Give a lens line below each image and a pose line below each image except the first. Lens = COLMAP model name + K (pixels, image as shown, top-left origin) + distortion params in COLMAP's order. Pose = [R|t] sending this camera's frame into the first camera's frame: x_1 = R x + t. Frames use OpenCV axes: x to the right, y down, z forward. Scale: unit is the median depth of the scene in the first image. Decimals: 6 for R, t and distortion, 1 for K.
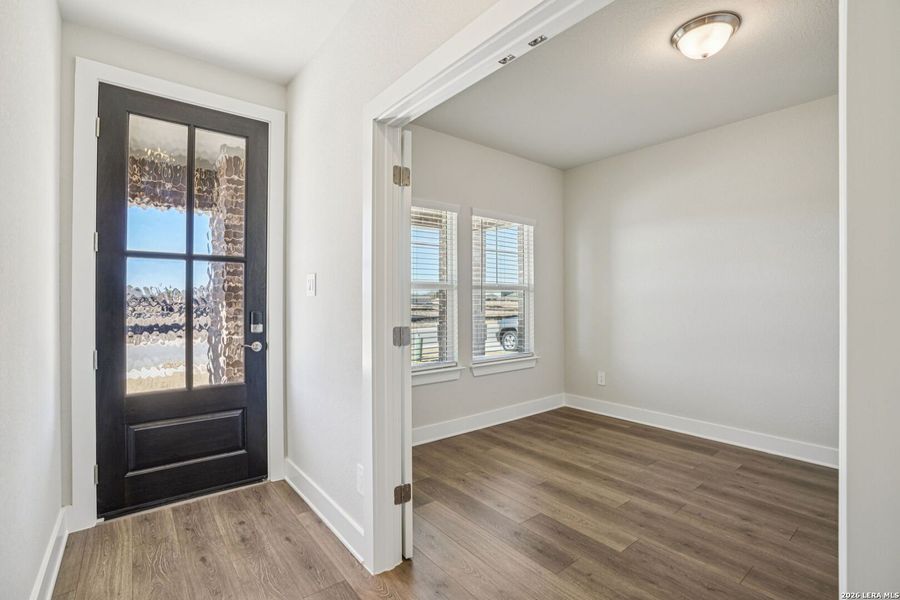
lens RADIAL K [[419.4, 0, 461.6], [0, 419.4, 297.6], [0, 0, 1]] dist [-0.002986, 0.000389]
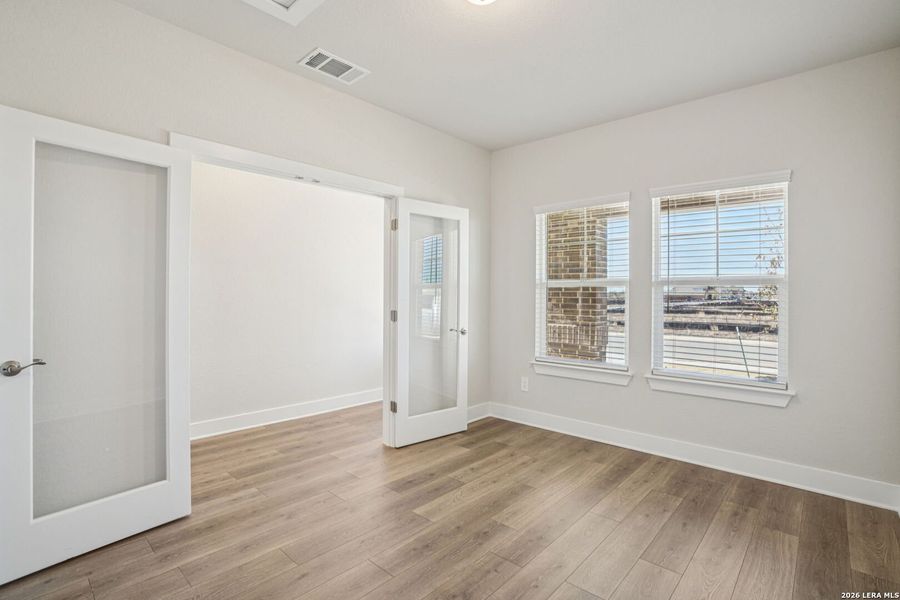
lens RADIAL K [[419.4, 0, 461.6], [0, 419.4, 297.6], [0, 0, 1]] dist [-0.002986, 0.000389]
pose [[0.160977, -0.008529, -0.986921, 0.831570], [-0.008745, 0.999911, -0.010068, 0.016899], [0.986919, 0.010251, 0.160888, 0.511291]]
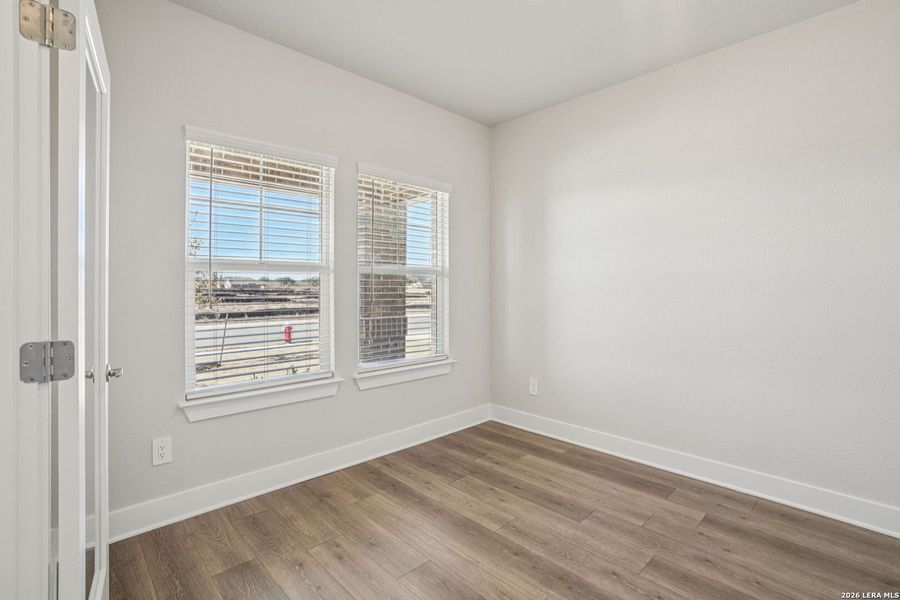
lens RADIAL K [[425.3, 0, 454.7], [0, 425.3, 283.1], [0, 0, 1]] dist [-0.018843, -0.000081]
pose [[0.996839, 0.004540, 0.079317, 0.141452], [-0.004228, 0.999983, -0.004098, 0.001111], [-0.079334, 0.003749, 0.996841, 0.247668]]
